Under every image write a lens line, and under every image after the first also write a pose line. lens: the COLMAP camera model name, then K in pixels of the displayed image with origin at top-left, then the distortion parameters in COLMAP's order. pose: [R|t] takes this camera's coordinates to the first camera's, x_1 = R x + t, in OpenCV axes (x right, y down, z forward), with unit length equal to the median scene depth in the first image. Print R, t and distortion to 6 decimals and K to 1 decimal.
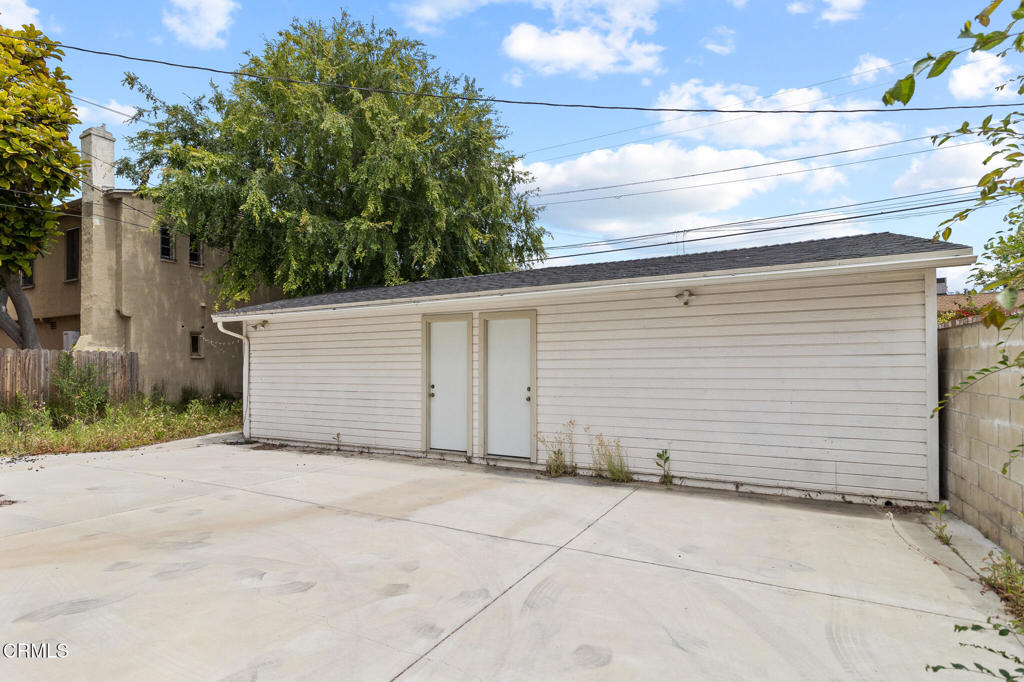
lens RADIAL K [[480.2, 0, 524.9], [0, 480.2, 364.6], [0, 0, 1]] dist [0.000692, -0.000181]
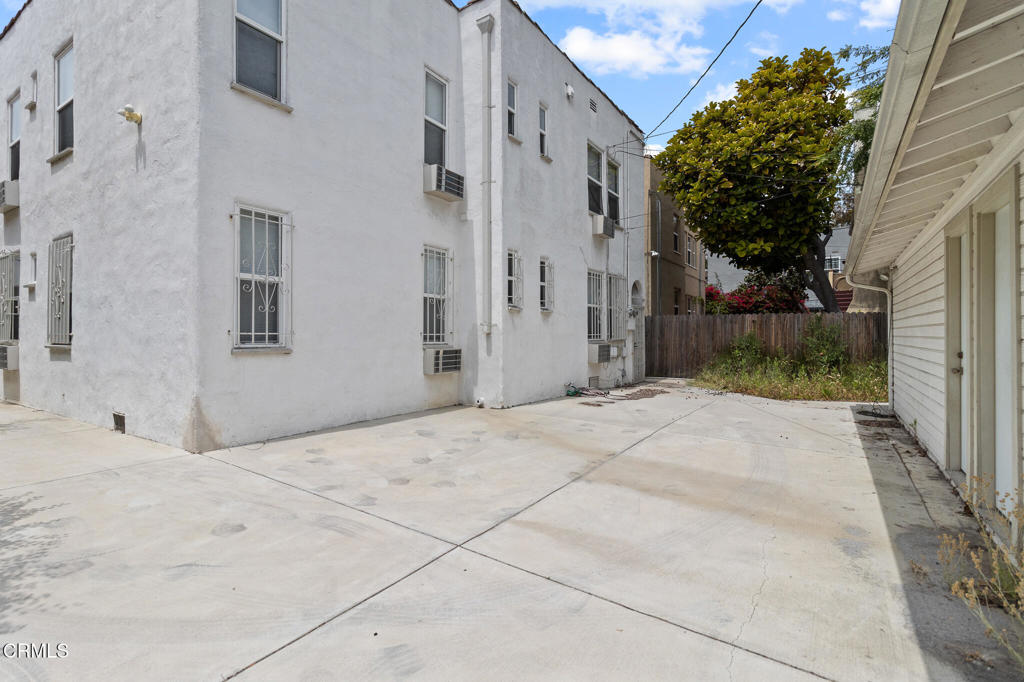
lens RADIAL K [[480.2, 0, 512.9], [0, 480.2, 334.0], [0, 0, 1]] dist [0.000692, -0.000181]
pose [[-0.110898, 0.005596, -0.993816, 0.724305], [0.004064, 0.999978, 0.005177, 0.030306], [0.993823, -0.003464, -0.110918, 1.017817]]
